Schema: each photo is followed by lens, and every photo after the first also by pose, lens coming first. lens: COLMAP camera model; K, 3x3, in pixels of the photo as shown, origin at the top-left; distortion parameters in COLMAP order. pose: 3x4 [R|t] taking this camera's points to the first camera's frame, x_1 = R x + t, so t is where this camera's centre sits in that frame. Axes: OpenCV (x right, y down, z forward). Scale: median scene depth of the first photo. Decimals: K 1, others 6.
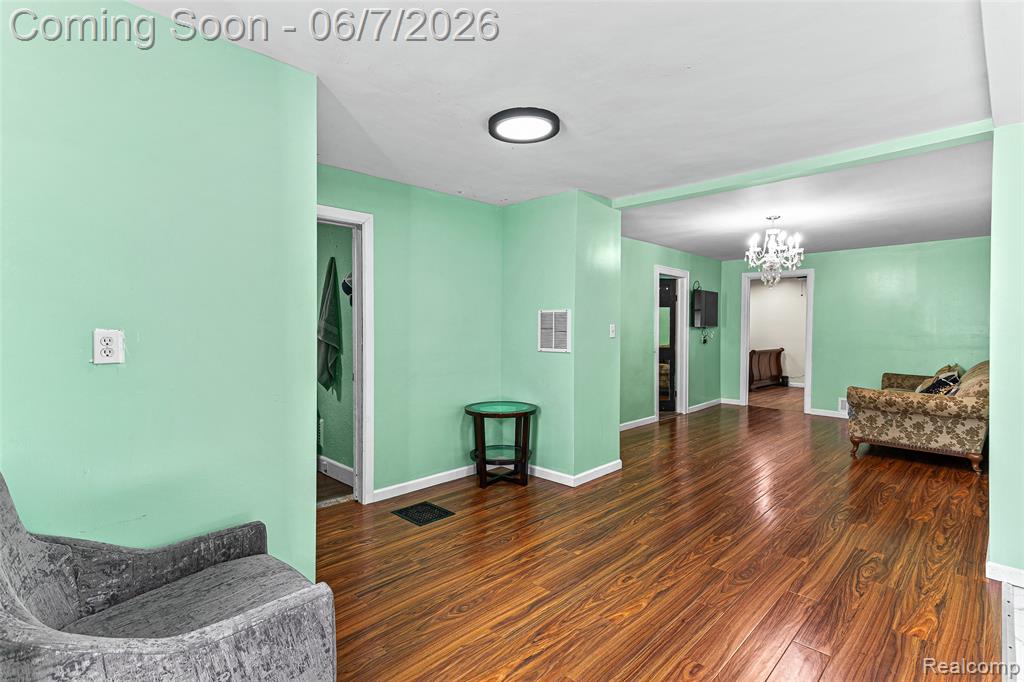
lens RADIAL K [[483.7, 0, 511.2], [0, 483.7, 336.4], [0, 0, 1]] dist [0.026834, 0.001498]
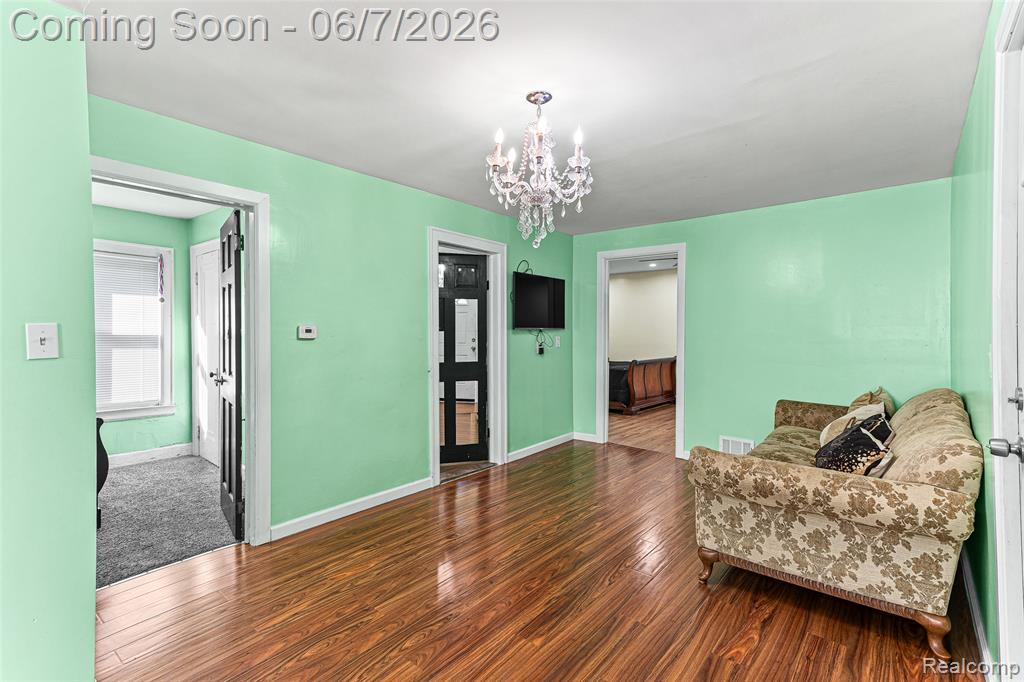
lens RADIAL K [[483.7, 0, 517.0], [0, 483.7, 334.1], [0, 0, 1]] dist [0.026834, 0.001498]
pose [[0.993967, -0.003188, 0.109633, 0.485210], [0.004706, 0.999897, -0.013590, -0.007117], [-0.109579, 0.014024, 0.993879, 0.559024]]
